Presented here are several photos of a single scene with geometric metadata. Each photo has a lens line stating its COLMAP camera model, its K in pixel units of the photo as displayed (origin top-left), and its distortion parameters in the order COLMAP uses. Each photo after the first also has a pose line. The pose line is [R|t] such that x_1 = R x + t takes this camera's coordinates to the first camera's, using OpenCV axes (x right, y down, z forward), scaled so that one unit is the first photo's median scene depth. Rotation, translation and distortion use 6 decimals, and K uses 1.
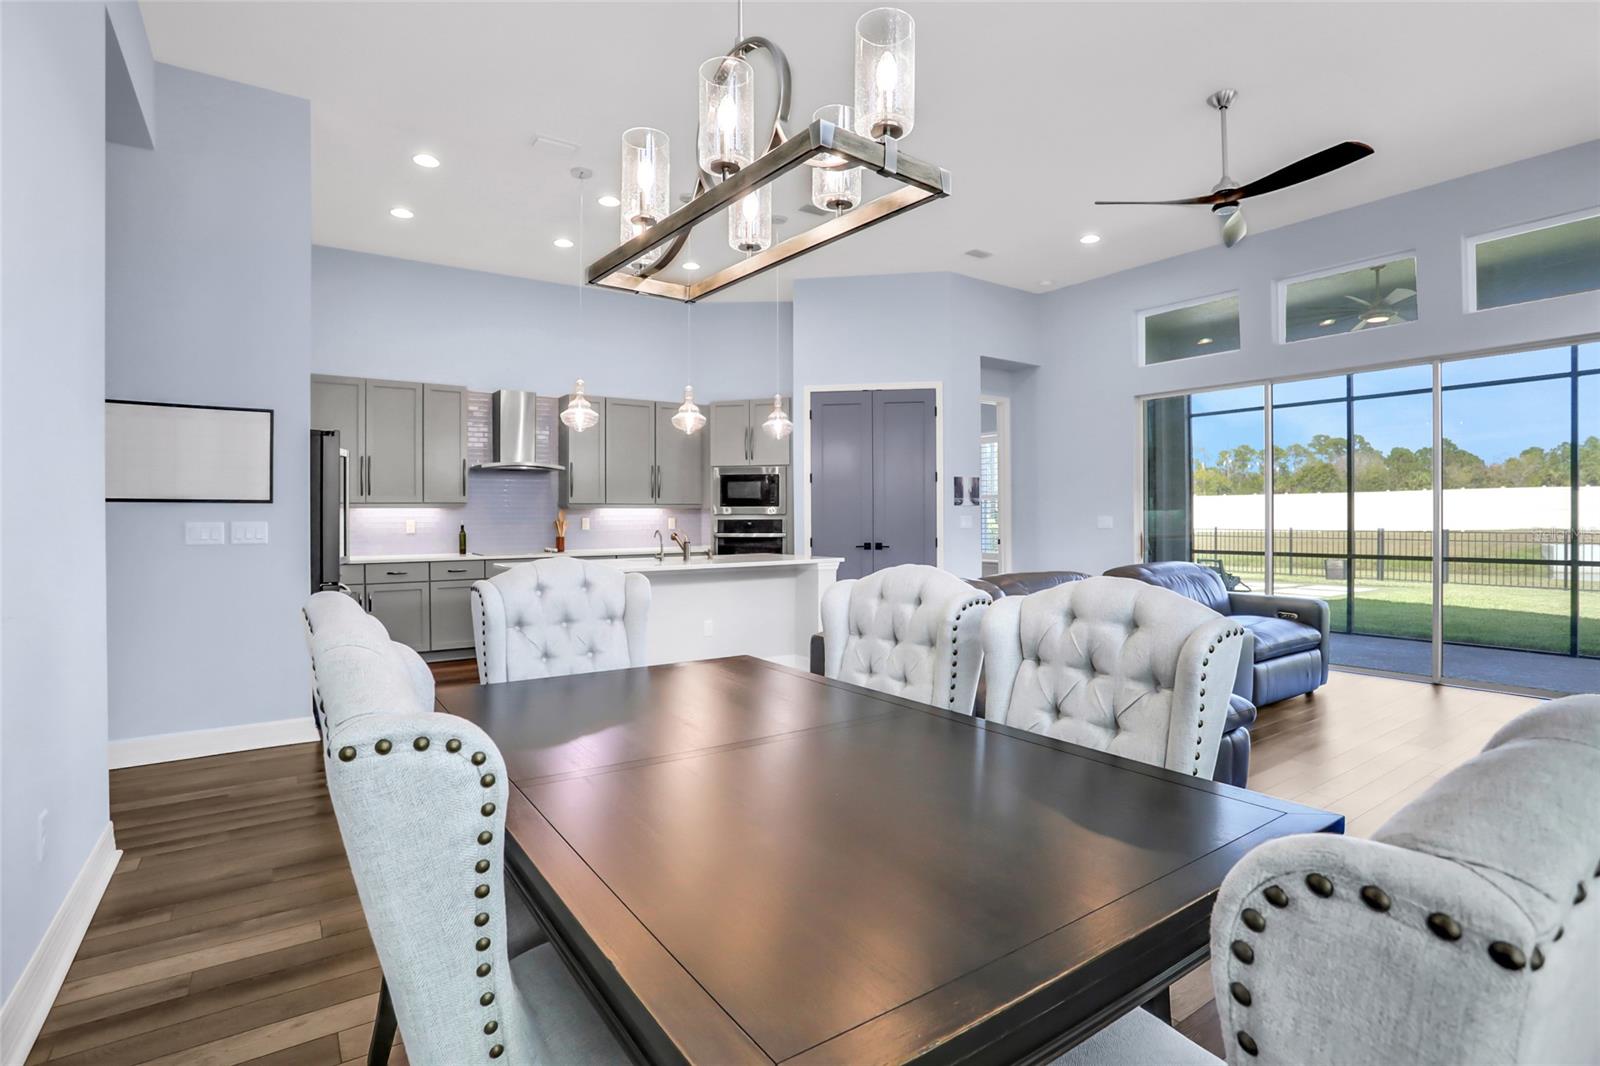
lens RADIAL K [[780.7, 0, 828.1], [0, 780.7, 514.1], [0, 0, 1]] dist [-0.029706, 0.007289]
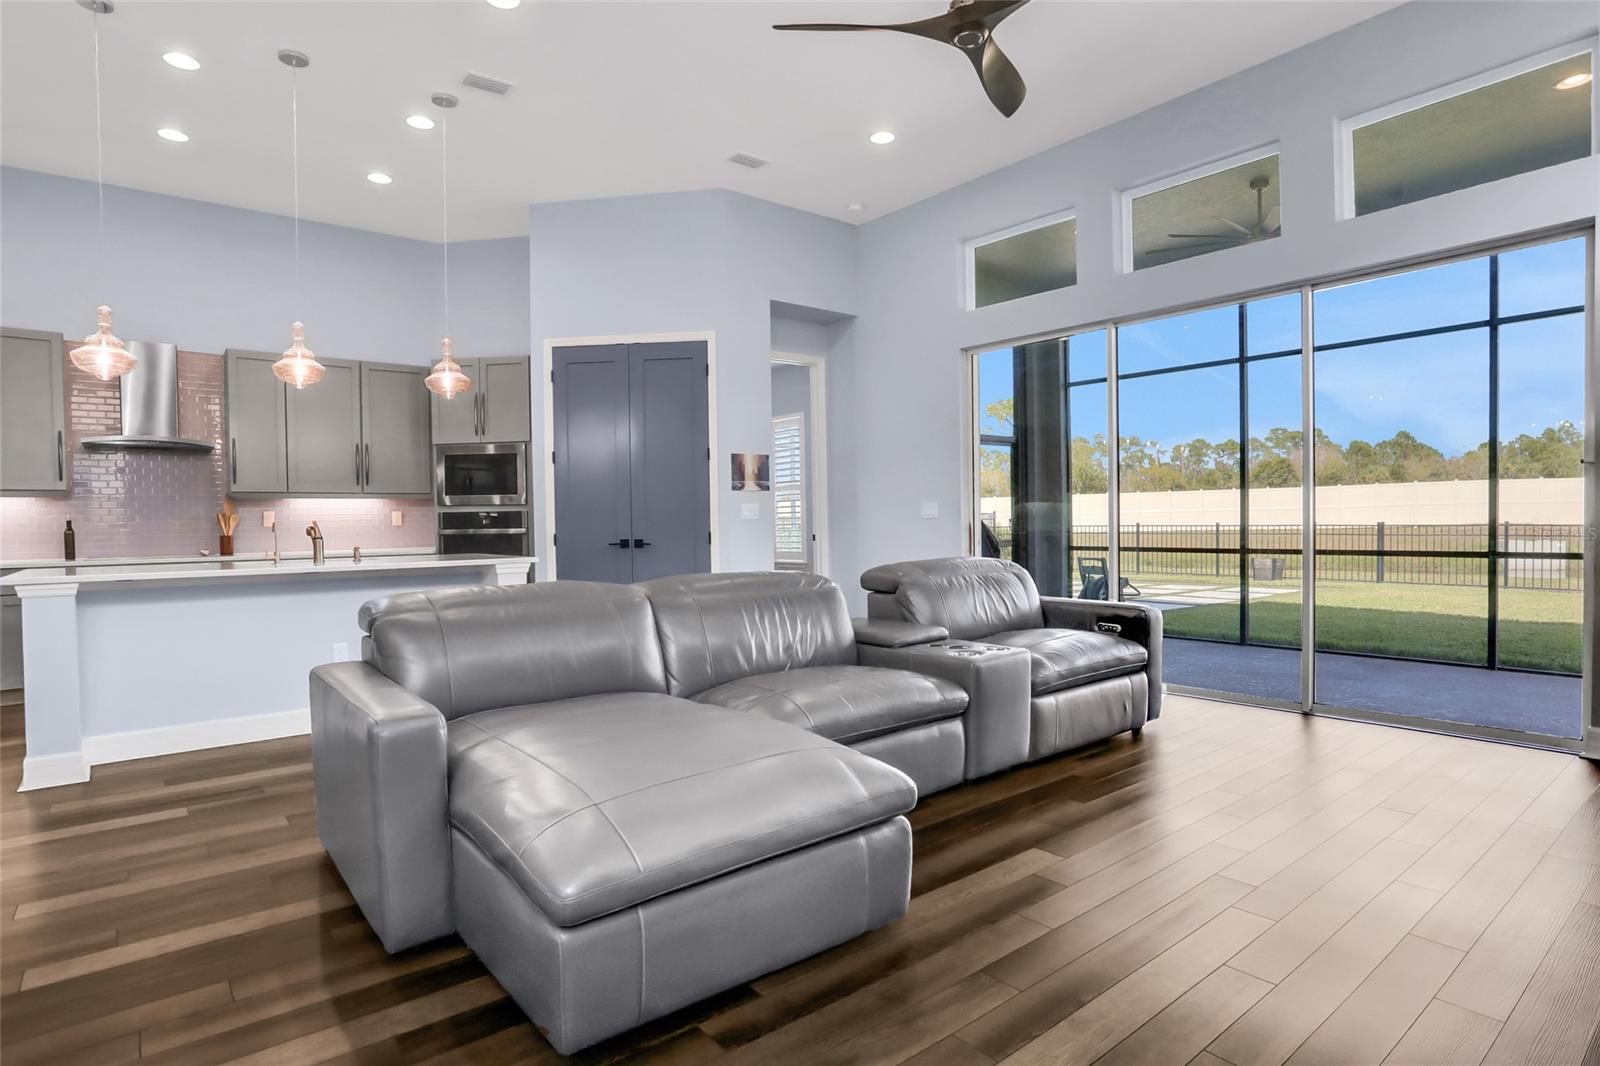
lens RADIAL K [[840.0, 0, 813.2], [0, 840.0, 538.7], [0, 0, 1]] dist [-0.034820, 0.011271]
pose [[0.998462, -0.009918, 0.054547, 0.191302], [0.008438, 0.999592, 0.027280, 0.014592], [-0.054795, -0.026778, 0.998138, 0.150433]]
